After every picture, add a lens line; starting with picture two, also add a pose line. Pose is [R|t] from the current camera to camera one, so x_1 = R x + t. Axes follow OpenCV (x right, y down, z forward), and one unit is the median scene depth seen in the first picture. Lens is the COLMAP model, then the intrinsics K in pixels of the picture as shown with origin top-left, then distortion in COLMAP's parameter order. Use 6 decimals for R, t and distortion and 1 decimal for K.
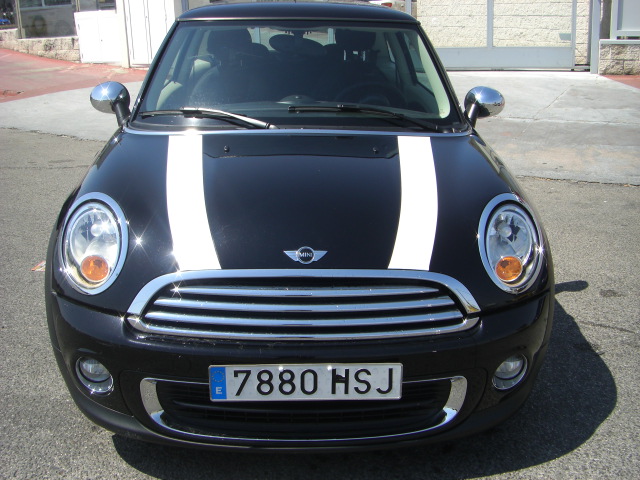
lens RADIAL K [[746.6, 0, 320.0], [0, 746.6, 240.0], [0, 0, 1]] dist [-0.165668, 0.072503]
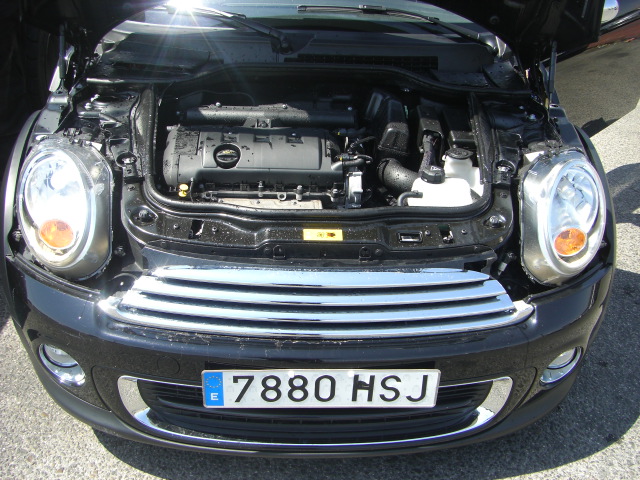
lens RADIAL K [[746.6, 0, 320.0], [0, 746.6, 240.0], [0, 0, 1]] dist [-0.165668, 0.072503]
pose [[0.999493, 0.023457, 0.021524, -0.041429], [-0.027508, 0.976678, 0.212939, -0.141021], [-0.016027, -0.213423, 0.976828, 0.235649]]
